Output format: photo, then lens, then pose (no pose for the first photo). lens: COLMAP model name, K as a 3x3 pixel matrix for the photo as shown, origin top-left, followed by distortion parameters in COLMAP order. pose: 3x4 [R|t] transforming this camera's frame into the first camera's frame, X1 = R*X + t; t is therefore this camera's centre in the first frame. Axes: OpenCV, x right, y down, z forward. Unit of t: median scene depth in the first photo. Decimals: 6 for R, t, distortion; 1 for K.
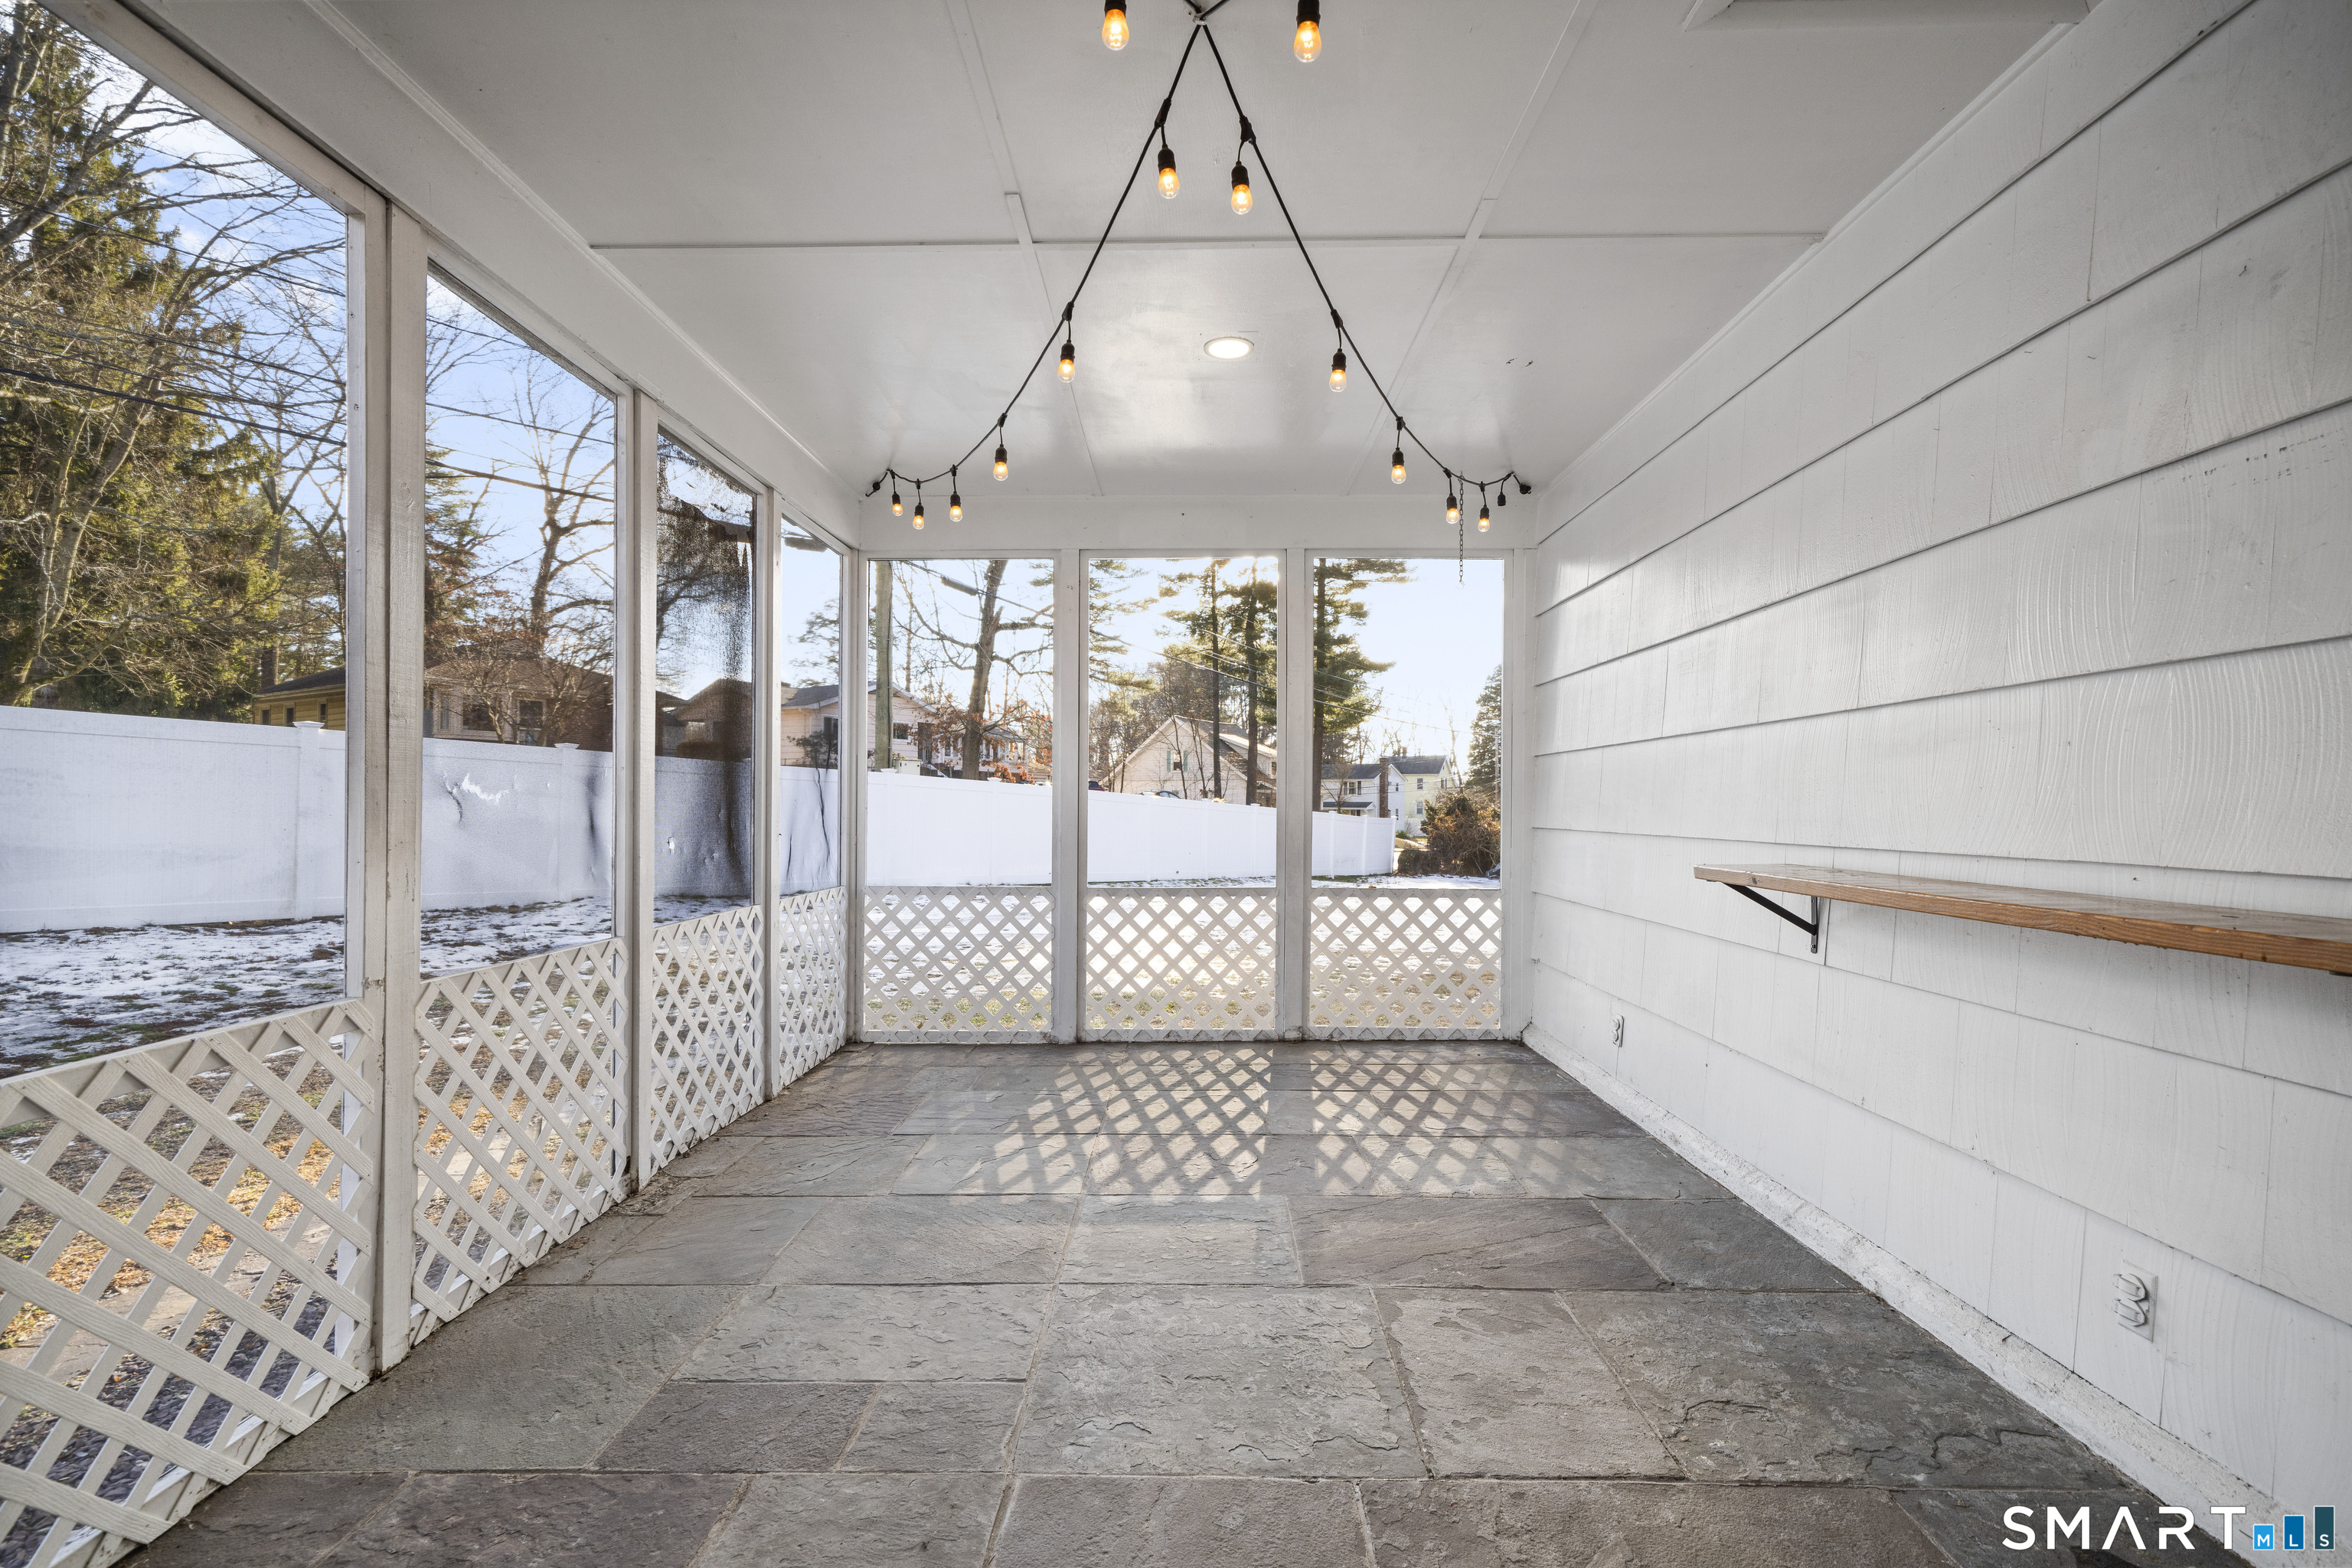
lens RADIAL K [[1076.7, 0, 1165.7], [0, 1076.7, 800.5], [0, 0, 1]] dist [0.000450, -0.000508]
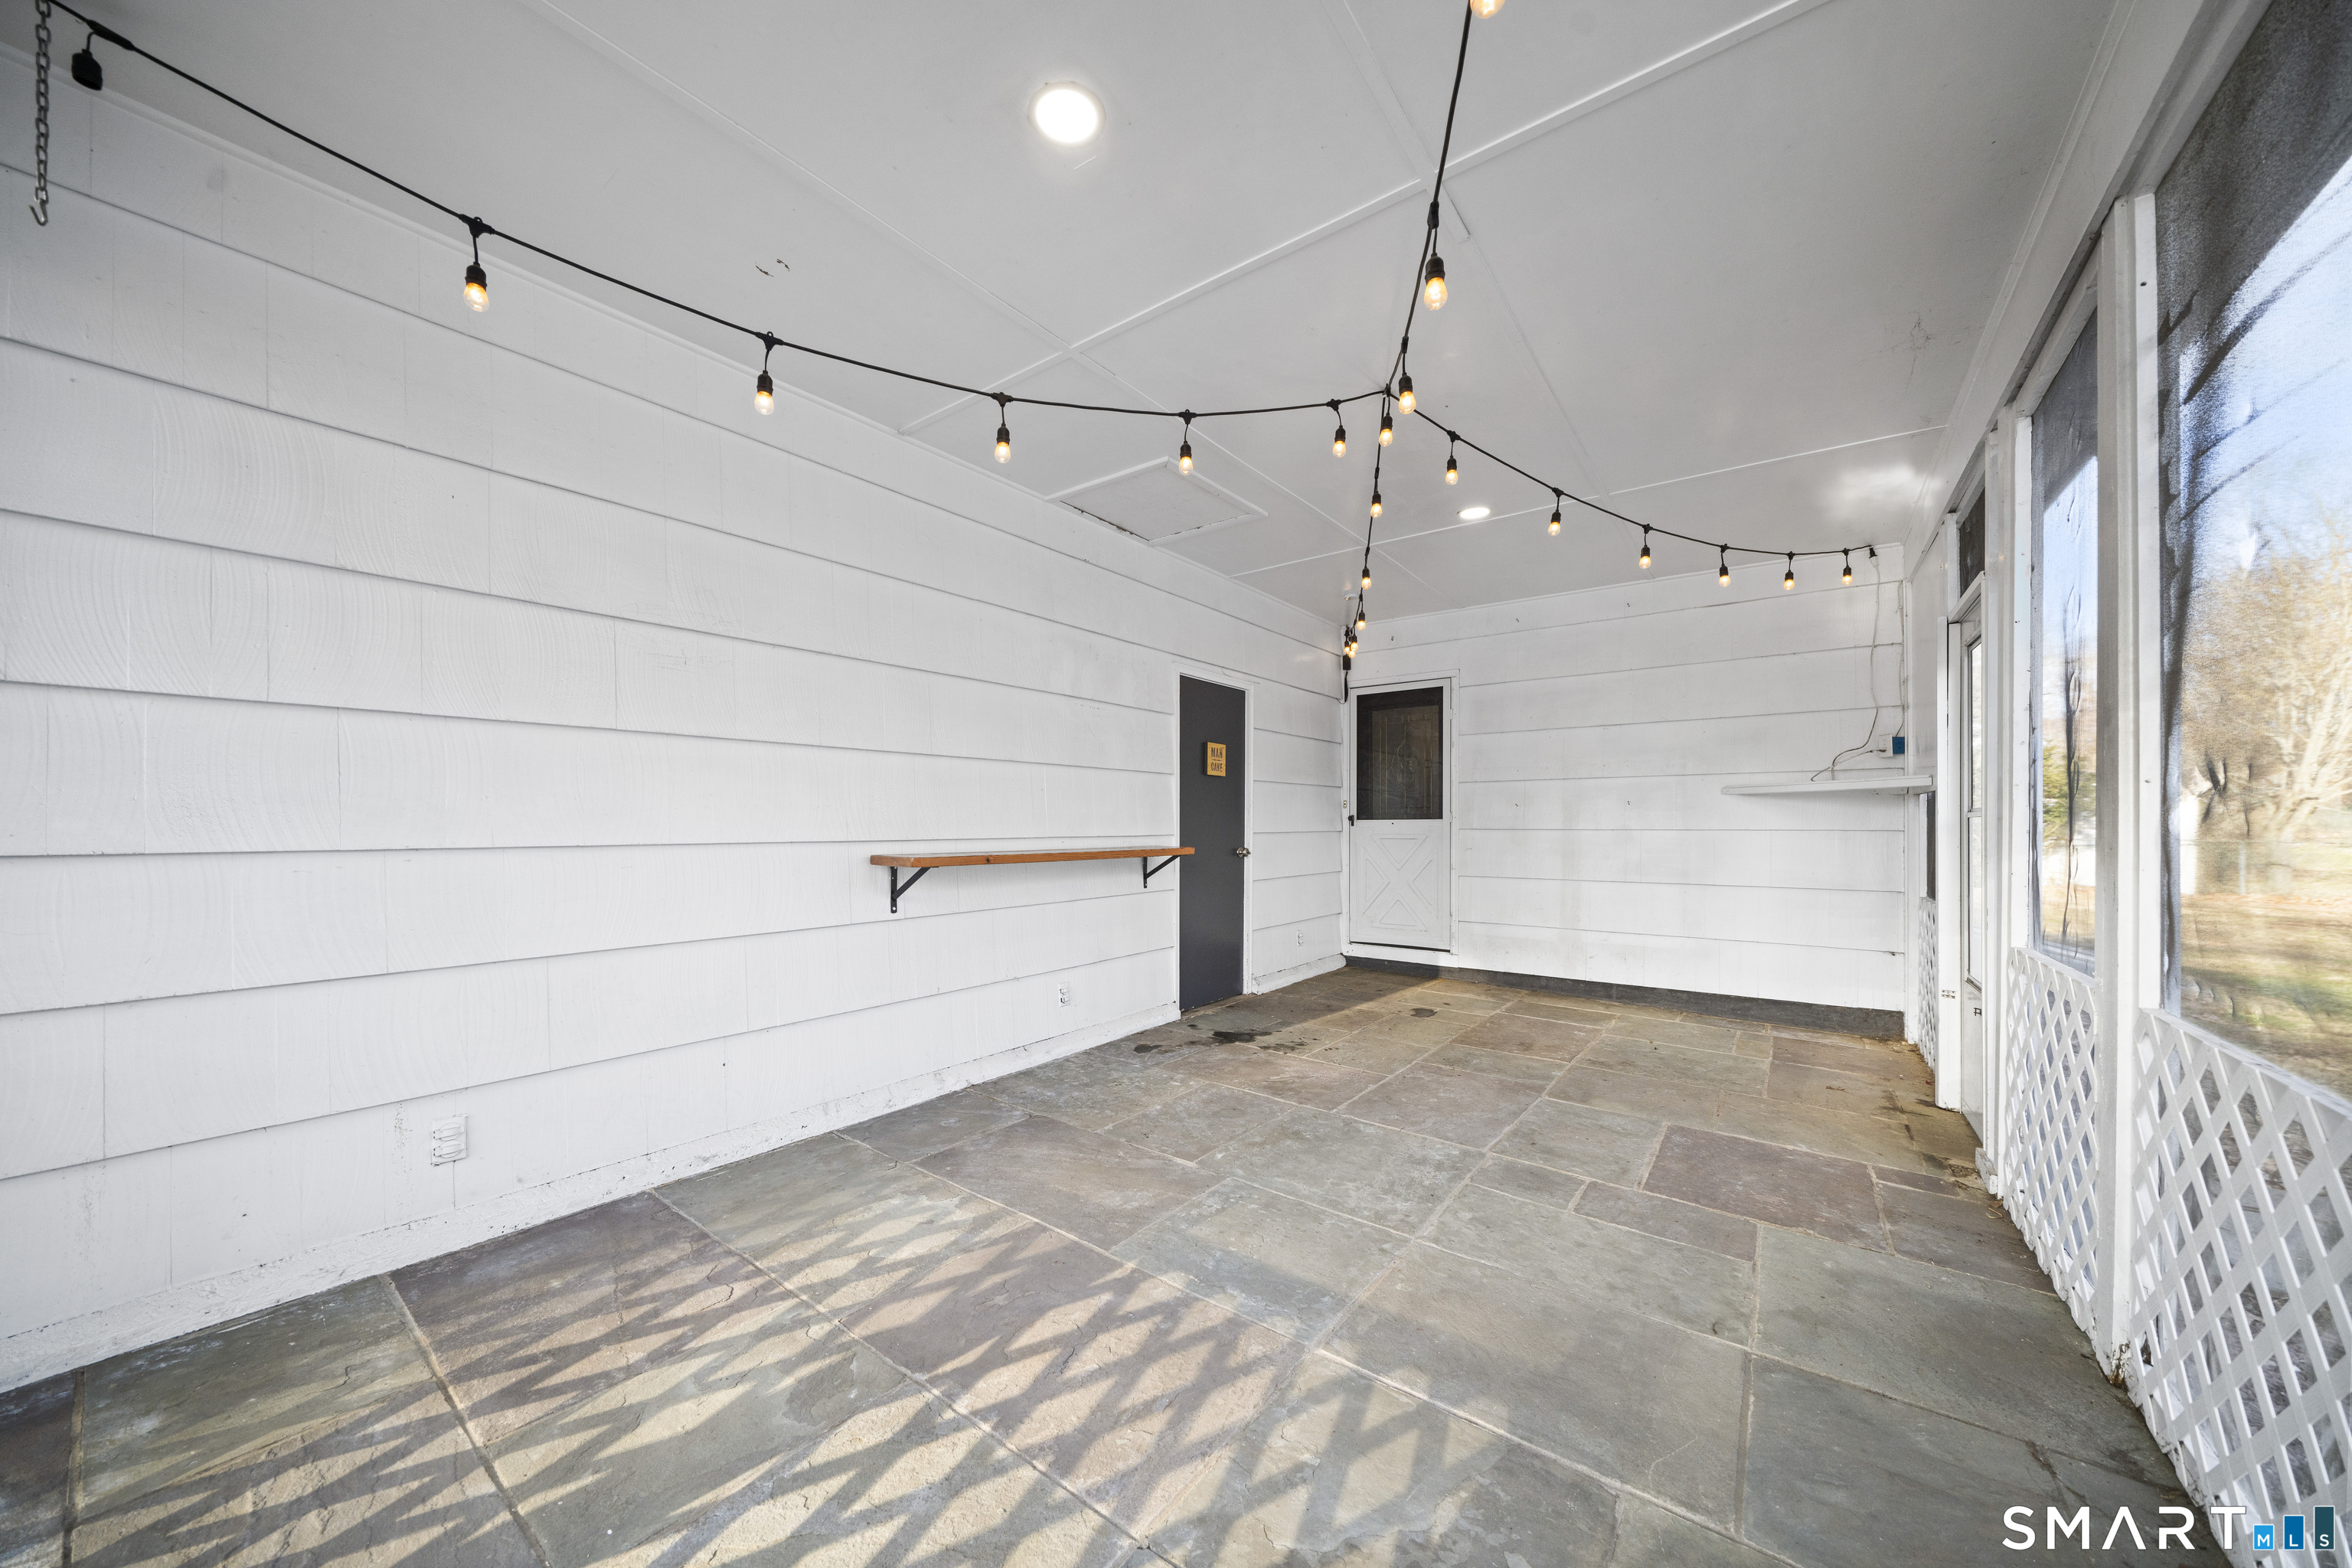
lens RADIAL K [[810.4, 0, 1163.6], [0, 810.4, 823.5], [0, 0, 1]] dist [-0.005973, 0.000157]
pose [[-0.806972, -0.004042, 0.590576, -0.258354], [-0.008113, 0.999958, -0.004242, 0.014414], [-0.590534, -0.008214, -0.806971, 1.230201]]
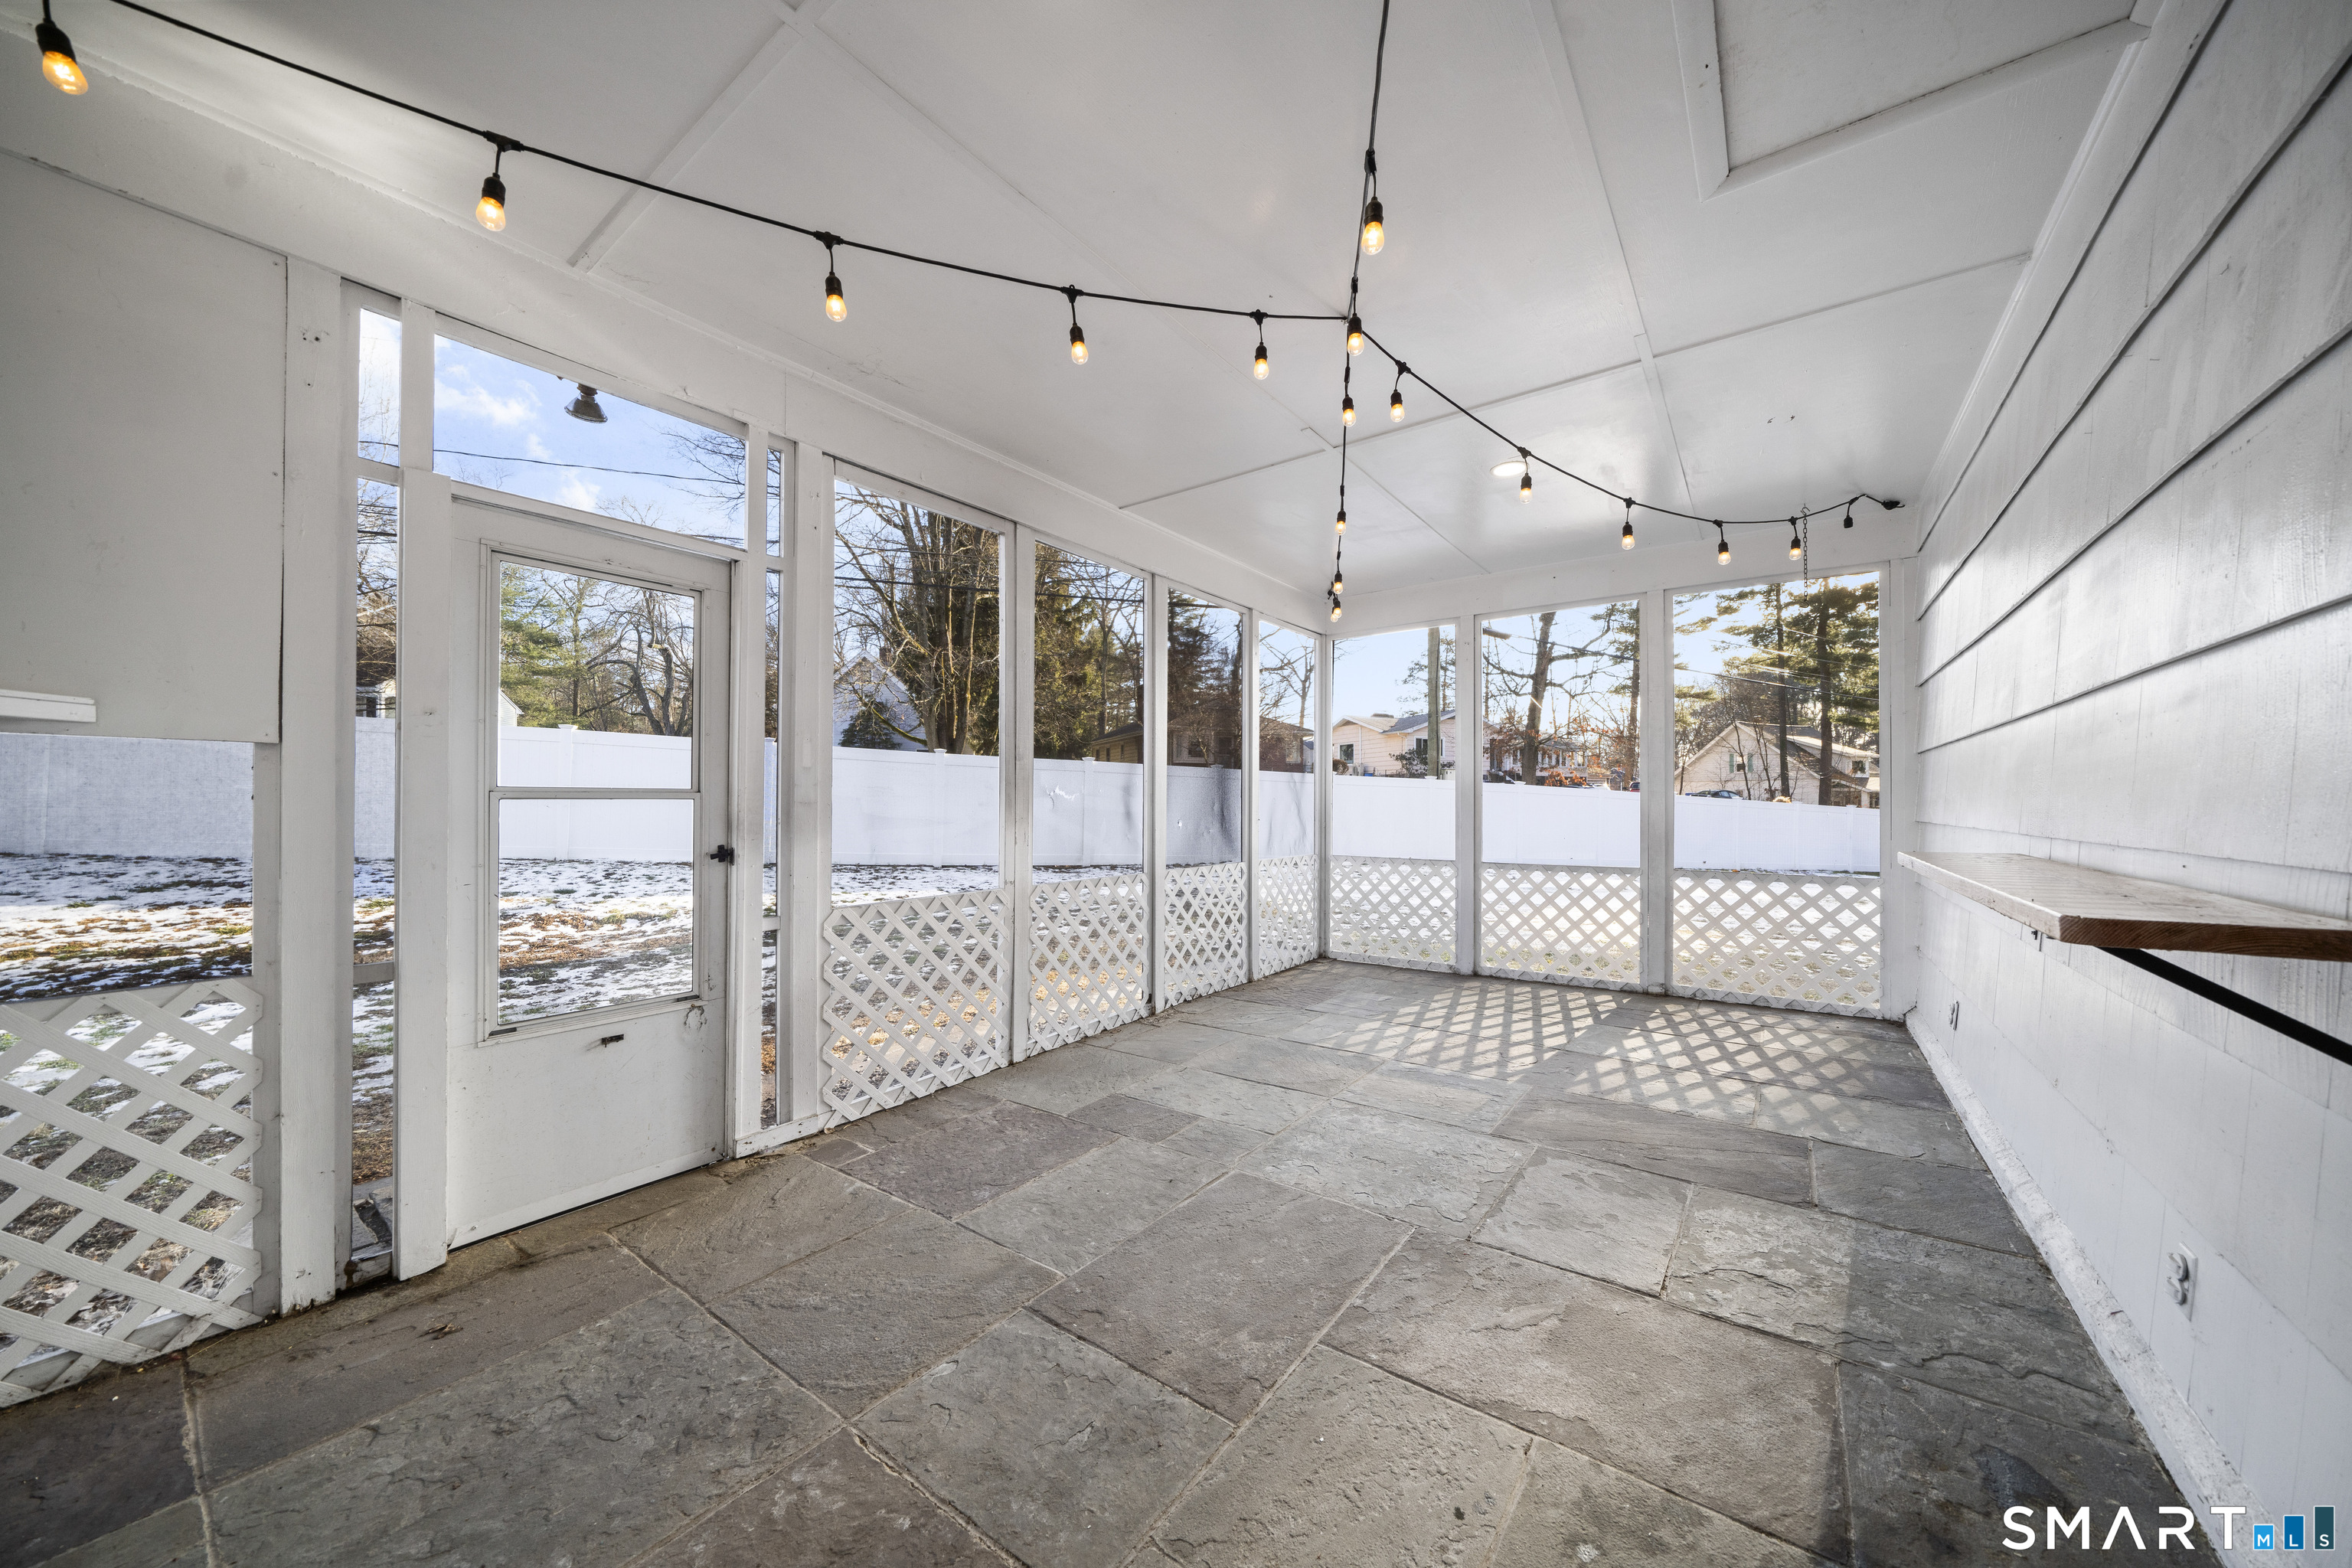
lens RADIAL K [[810.4, 0, 1174.5], [0, 810.4, 793.0], [0, 0, 1]] dist [-0.005973, 0.000157]
pose [[0.816927, -0.009381, -0.576665, 0.272933], [0.004291, 0.999939, -0.010189, 0.003338], [0.576725, 0.005849, 0.816917, -0.083450]]
